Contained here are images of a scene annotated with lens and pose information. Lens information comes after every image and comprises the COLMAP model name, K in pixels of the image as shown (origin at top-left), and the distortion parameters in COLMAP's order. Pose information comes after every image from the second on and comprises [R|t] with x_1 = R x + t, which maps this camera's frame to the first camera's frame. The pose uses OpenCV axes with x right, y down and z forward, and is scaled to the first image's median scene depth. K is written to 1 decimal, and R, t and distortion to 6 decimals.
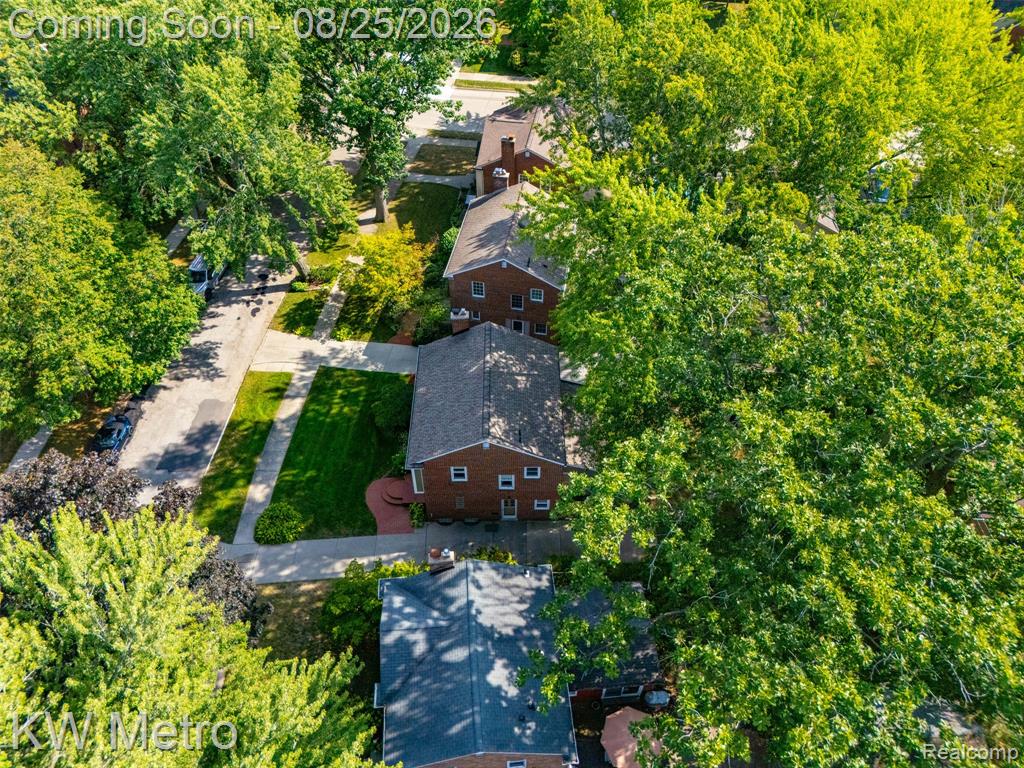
lens RADIAL K [[735.8, 0, 512.0], [0, 735.8, 384.0], [0, 0, 1]] dist [0.005330, 0.001859]
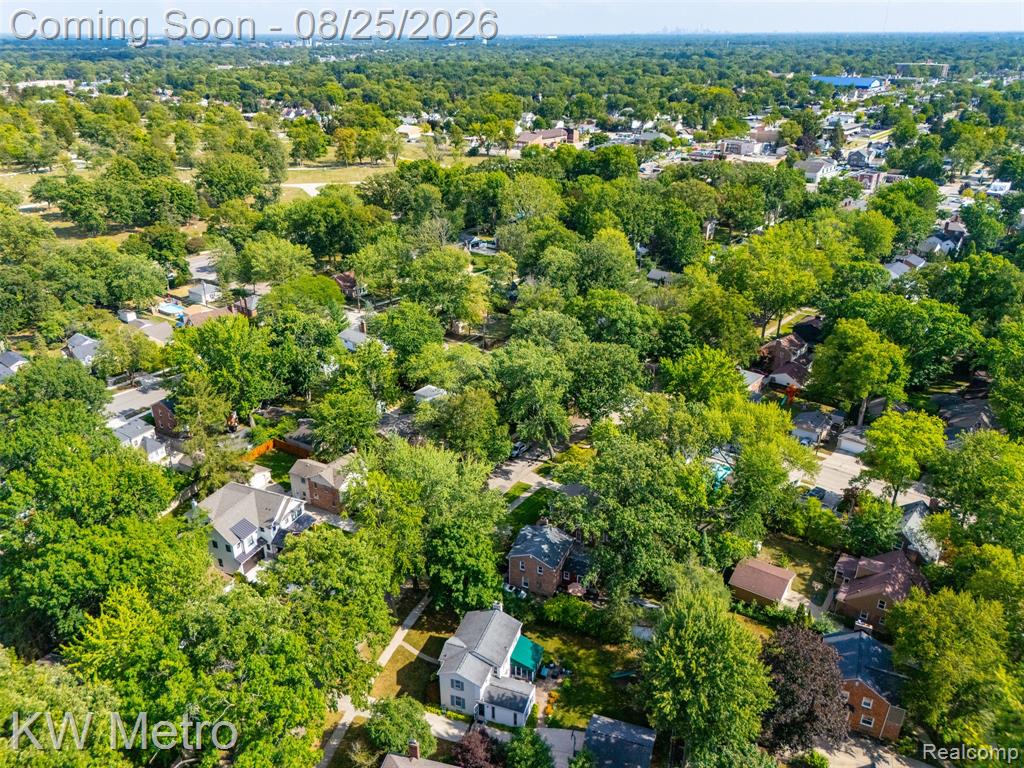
lens RADIAL K [[736.1, 0, 522.5], [0, 736.1, 382.3], [0, 0, 1]] dist [0.075501, -0.178605]
pose [[0.872987, 0.200847, -0.444470, 0.821226], [-0.361295, 0.878470, -0.312660, 0.528306], [0.327656, 0.433533, 0.839459, -1.493940]]
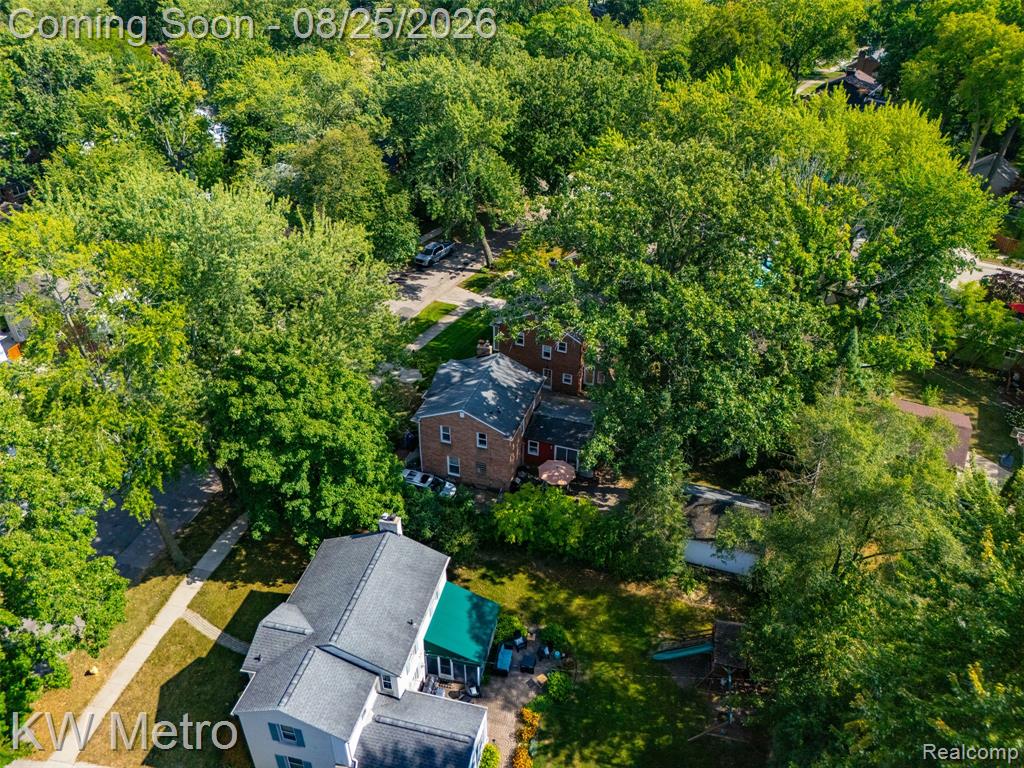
lens RADIAL K [[736.1, 0, 522.5], [0, 736.1, 382.3], [0, 0, 1]] dist [0.075501, -0.178605]
pose [[0.920935, 0.220473, -0.321356, 0.385028], [-0.293839, 0.934494, -0.200948, 0.432156], [0.256002, 0.279487, 0.925392, -0.395116]]
